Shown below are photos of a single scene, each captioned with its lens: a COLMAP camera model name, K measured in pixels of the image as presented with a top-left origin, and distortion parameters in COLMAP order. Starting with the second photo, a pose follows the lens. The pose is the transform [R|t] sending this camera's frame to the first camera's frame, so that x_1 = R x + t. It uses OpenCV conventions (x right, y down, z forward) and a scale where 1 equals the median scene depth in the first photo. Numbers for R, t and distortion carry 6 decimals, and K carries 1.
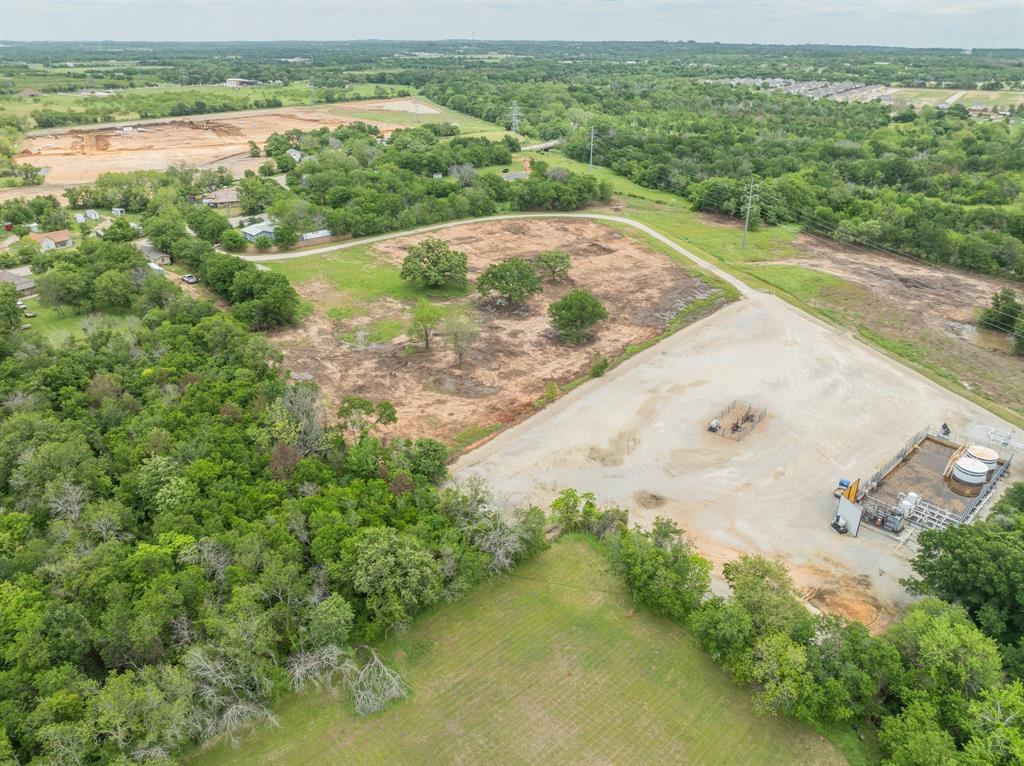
lens RADIAL K [[729.1, 0, 519.3], [0, 729.1, 381.3], [0, 0, 1]] dist [-0.037511, -0.002225]
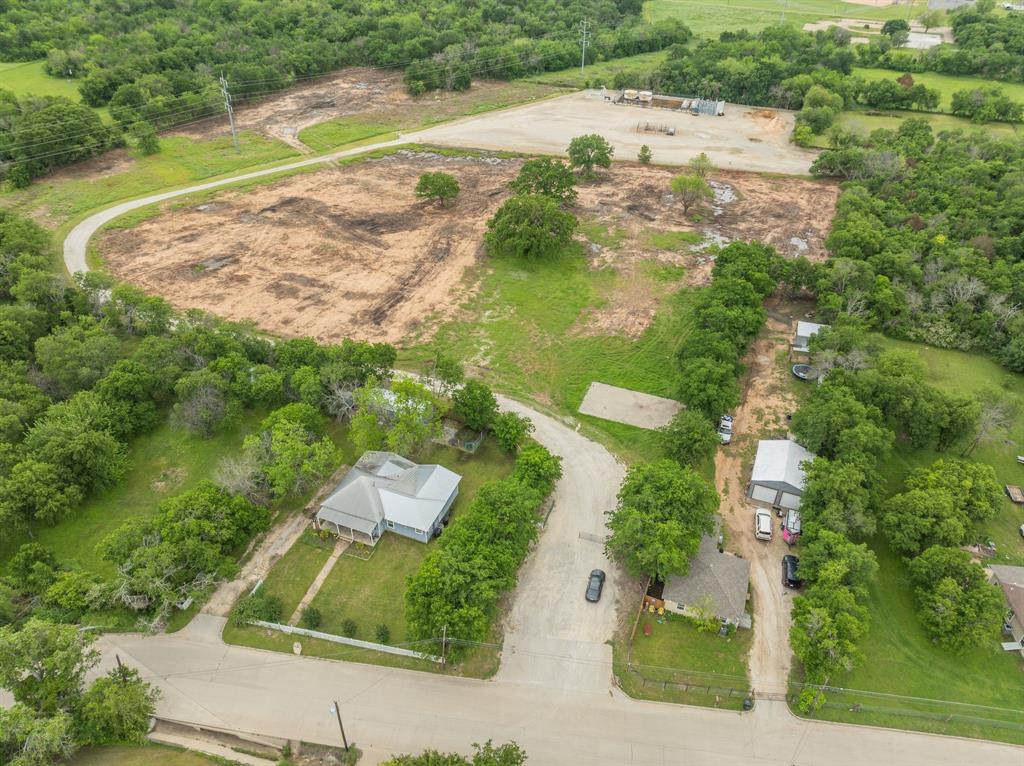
lens RADIAL K [[720.5, 0, 517.0], [0, 720.5, 380.9], [0, 0, 1]] dist [-0.034664, -0.003911]
pose [[-0.431441, -0.543539, 0.720016, -0.951294], [0.373381, 0.618966, 0.690990, -0.746560], [-0.821246, 0.566962, -0.064100, 1.434715]]
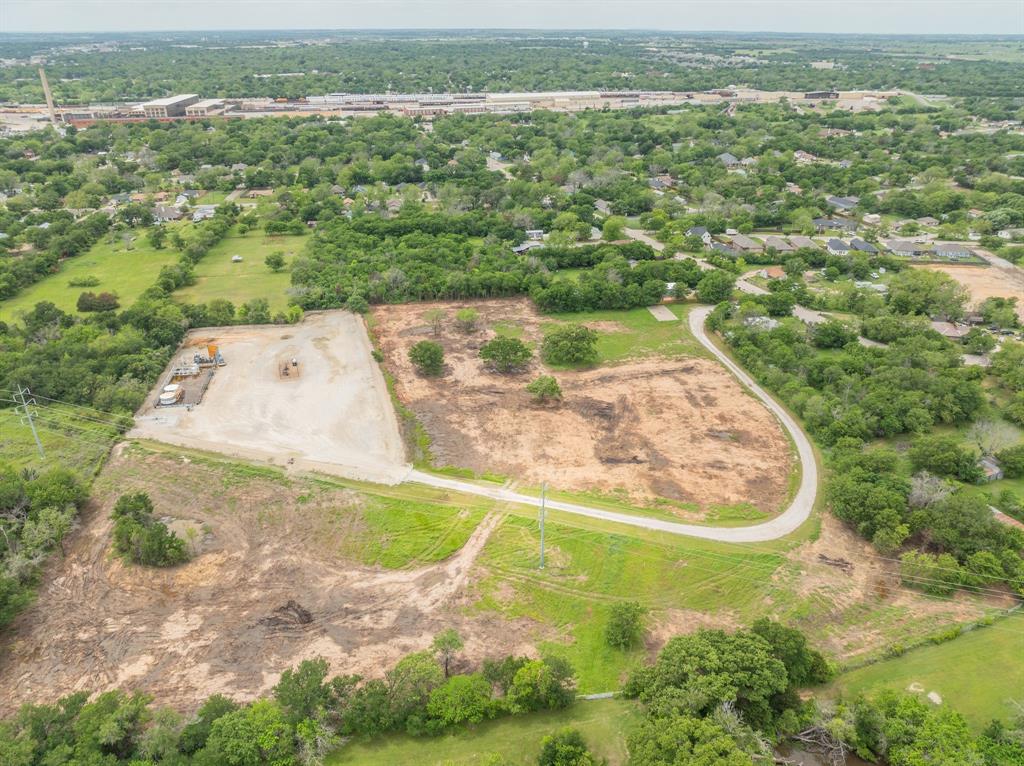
lens RADIAL K [[718.9, 0, 519.9], [0, 718.9, 382.8], [0, 0, 1]] dist [-0.006157, -0.085134]
pose [[-0.547694, 0.366289, -0.752239, 1.152049], [-0.365424, 0.704069, 0.608894, -1.063221], [0.752659, 0.608374, -0.251764, 1.608089]]
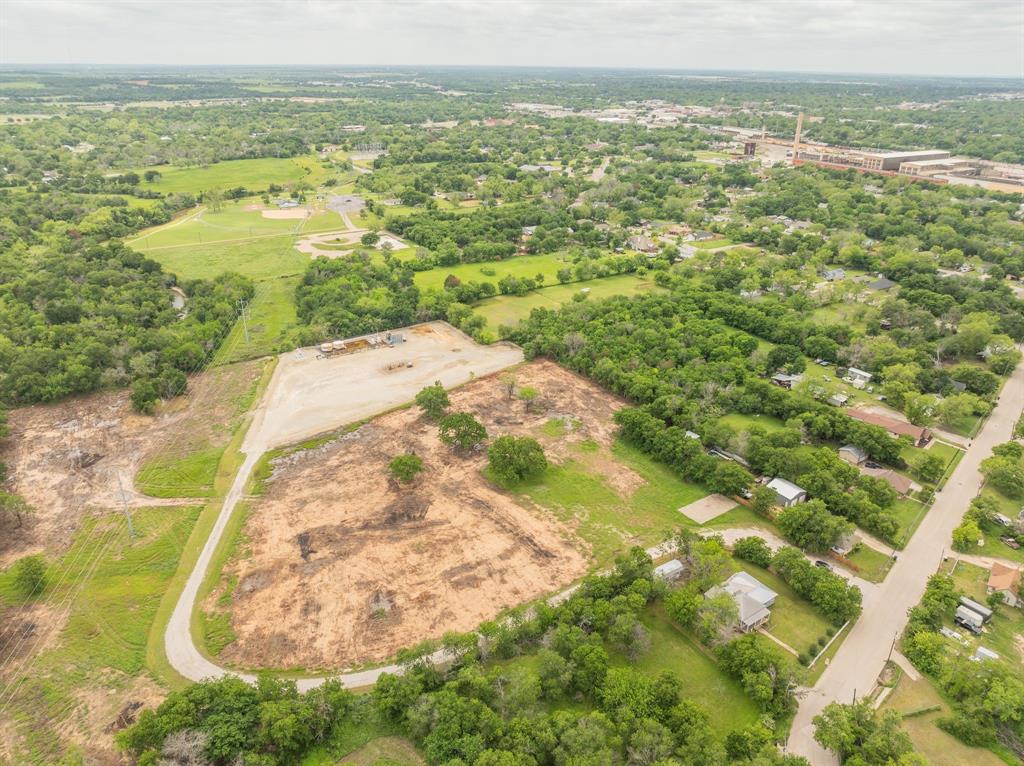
lens RADIAL K [[720.5, 0, 517.0], [0, 720.5, 380.9], [0, 0, 1]] dist [-0.034664, -0.003911]
pose [[-0.988319, -0.079503, 0.130022, -0.313702], [0.046740, 0.653916, 0.755122, -1.346905], [-0.145057, 0.752378, -0.642561, 2.022731]]
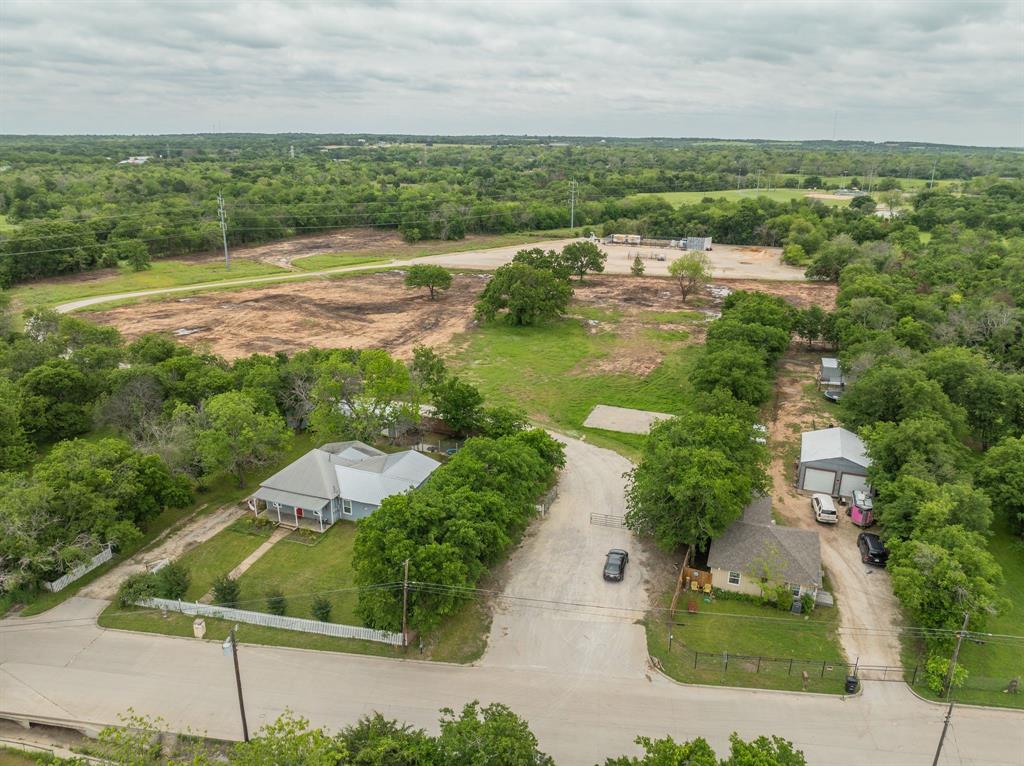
lens RADIAL K [[720.5, 0, 517.0], [0, 720.5, 380.9], [0, 0, 1]] dist [-0.034664, -0.003911]
pose [[-0.440959, -0.298723, 0.846357, -0.956740], [0.374523, 0.795722, 0.475982, -0.552925], [-0.815652, 0.526869, -0.239002, 1.524590]]
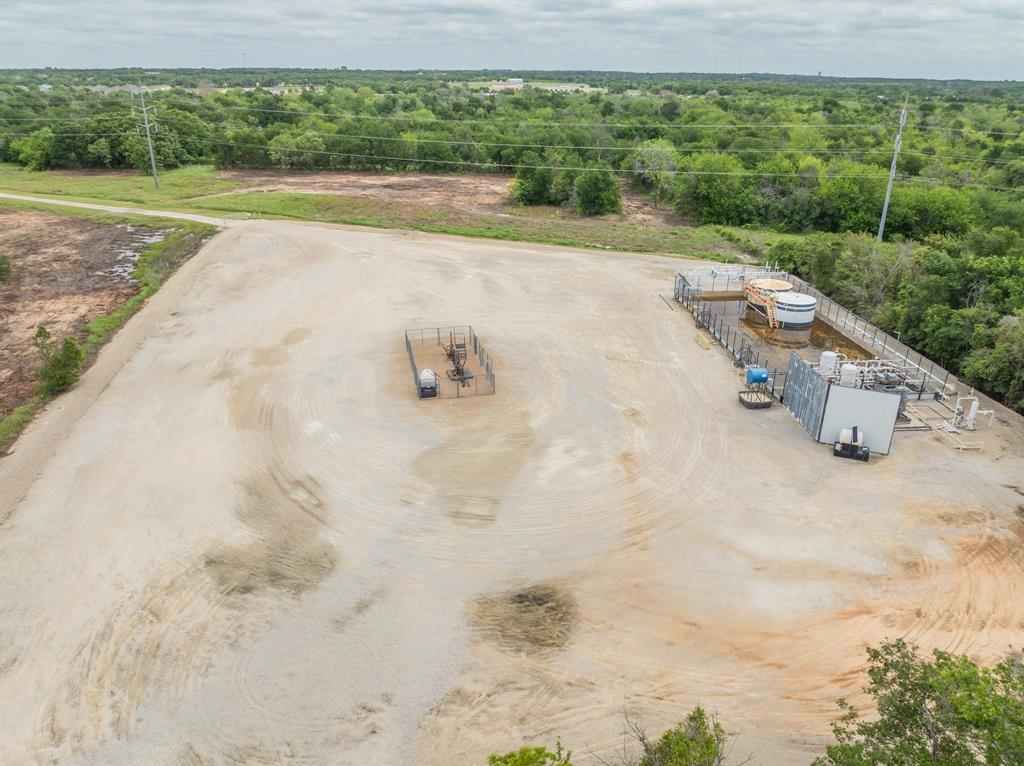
lens RADIAL K [[724.8, 0, 516.7], [0, 724.8, 376.8], [0, 0, 1]] dist [-0.065742, 0.039139]
pose [[0.626598, -0.301639, 0.718602, -0.009215], [0.327495, 0.938611, 0.108425, 0.022363], [-0.707193, 0.167400, 0.686917, 0.533495]]
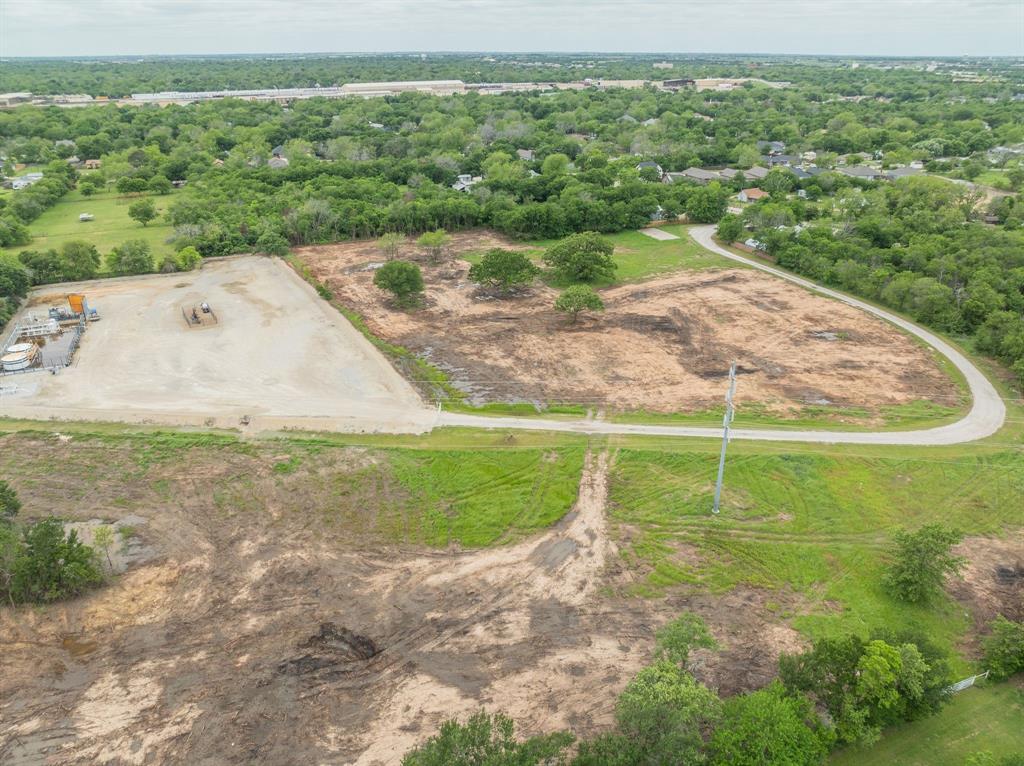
lens RADIAL K [[729.1, 0, 519.3], [0, 729.1, 381.3], [0, 0, 1]] dist [-0.037511, -0.002225]
pose [[-0.354842, 0.381770, -0.853428, 1.038763], [-0.403574, 0.760856, 0.508159, -0.624865], [0.843336, 0.524737, -0.115912, 1.403430]]
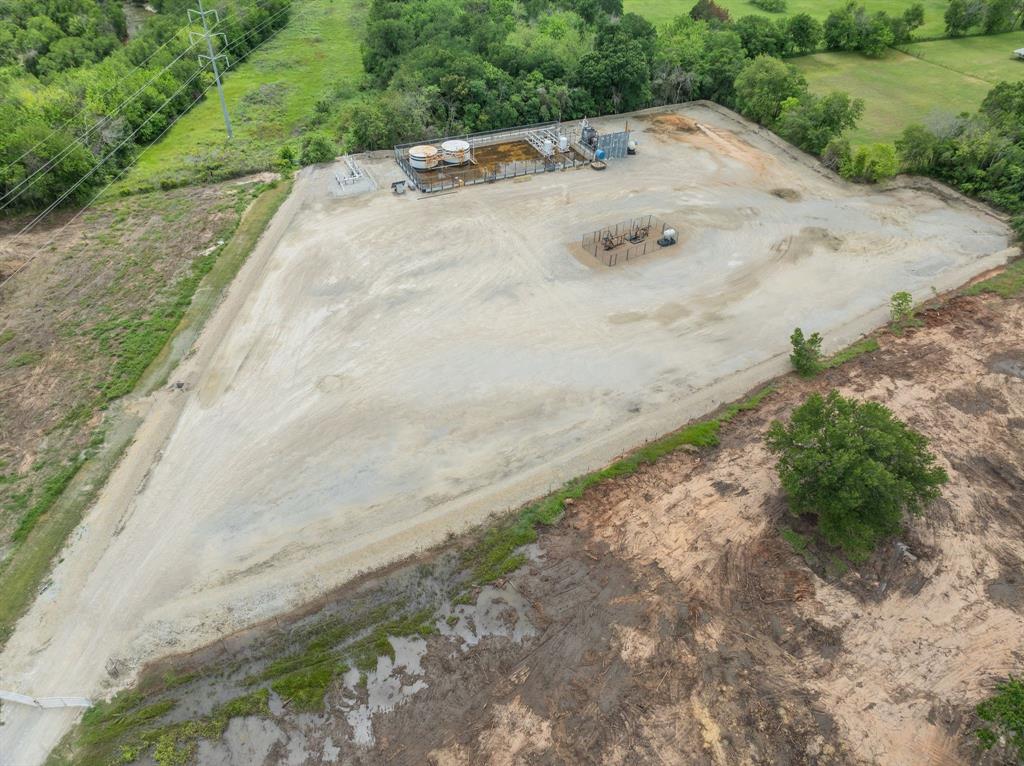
lens RADIAL K [[720.5, 0, 517.0], [0, 720.5, 380.9], [0, 0, 1]] dist [-0.034664, -0.003911]
pose [[-0.947440, -0.223157, 0.229255, 0.171356], [0.115378, 0.430028, 0.895413, -0.462723], [-0.298404, 0.874801, -0.381678, 1.189273]]
